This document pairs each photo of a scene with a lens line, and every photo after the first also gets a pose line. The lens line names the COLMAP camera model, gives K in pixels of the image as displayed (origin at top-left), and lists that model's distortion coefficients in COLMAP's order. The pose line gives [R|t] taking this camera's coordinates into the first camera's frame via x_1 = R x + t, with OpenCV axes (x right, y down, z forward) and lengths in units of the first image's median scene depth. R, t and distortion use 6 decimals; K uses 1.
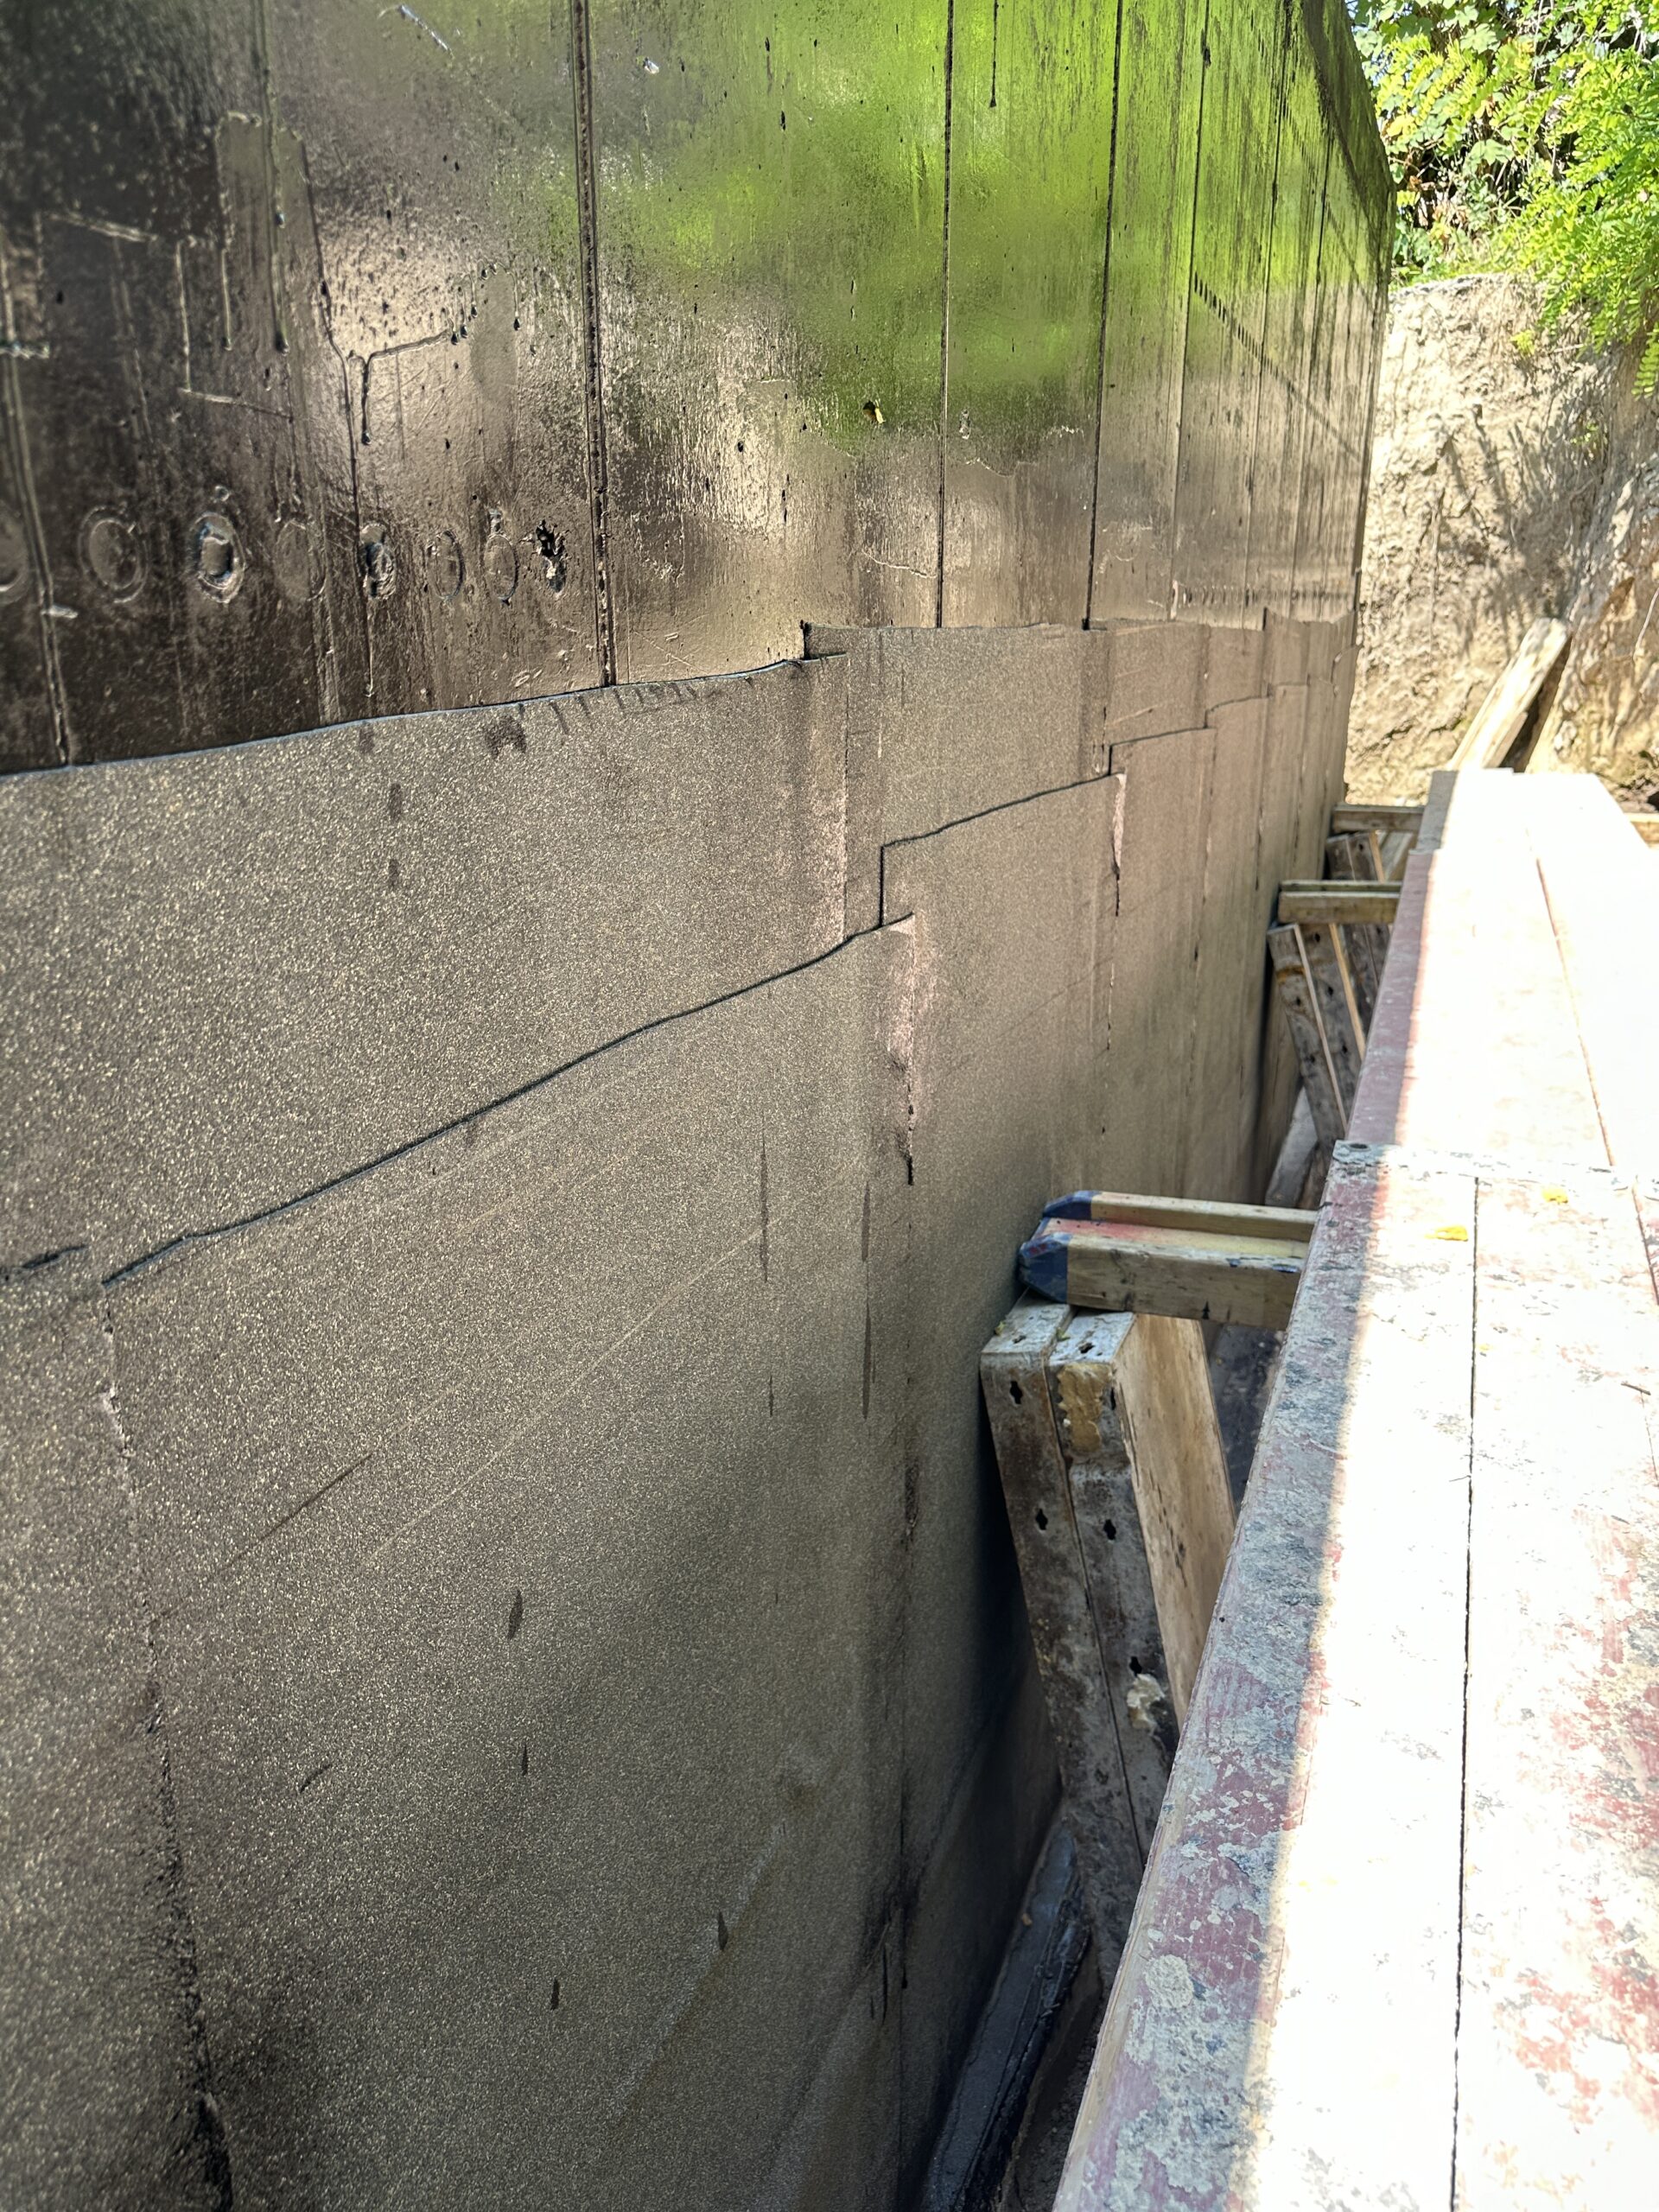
lens RADIAL K [[1558.8, 0, 827.2], [0, 1558.8, 1090.4], [0, 0, 1]] dist [0.062481, -0.088180]
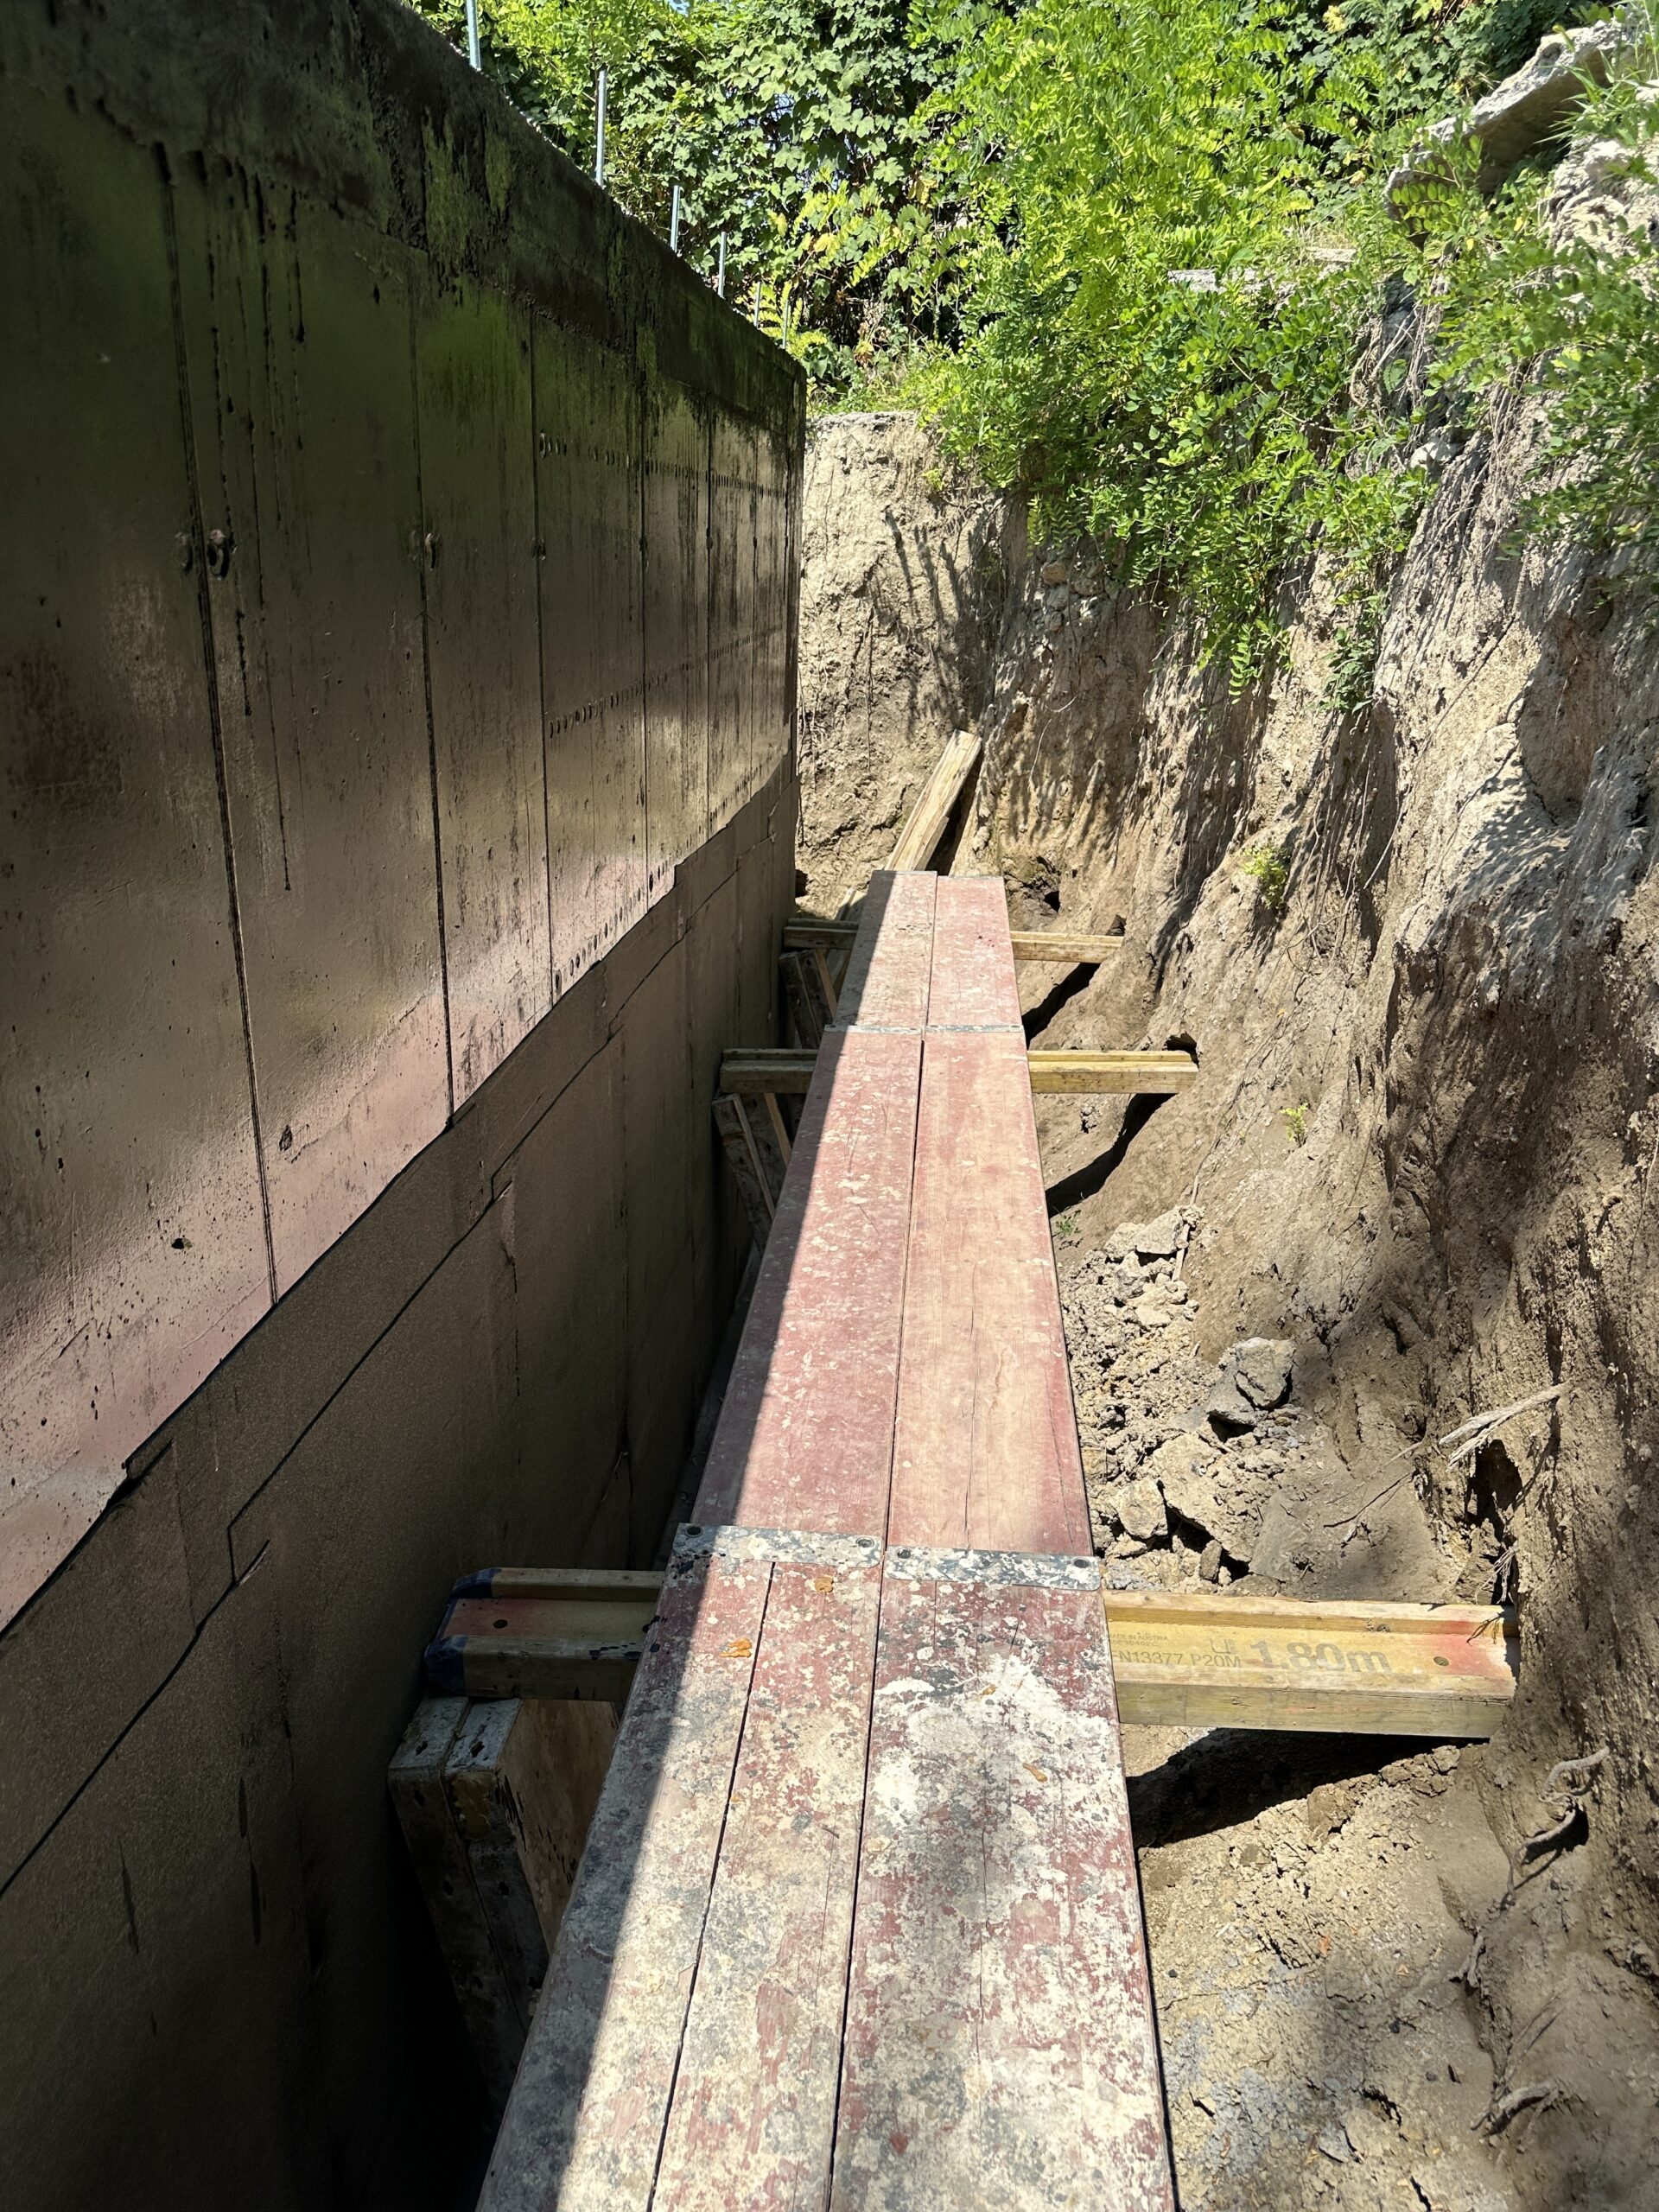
lens RADIAL K [[1558.8, 0, 838.9], [0, 1558.8, 1089.4], [0, 0, 1]] dist [0.062481, -0.088180]
pose [[0.959208, -0.069918, 0.273919, 0.043684], [0.048064, 0.995161, 0.085705, -0.142615], [-0.278586, -0.069043, 0.957926, -0.073540]]
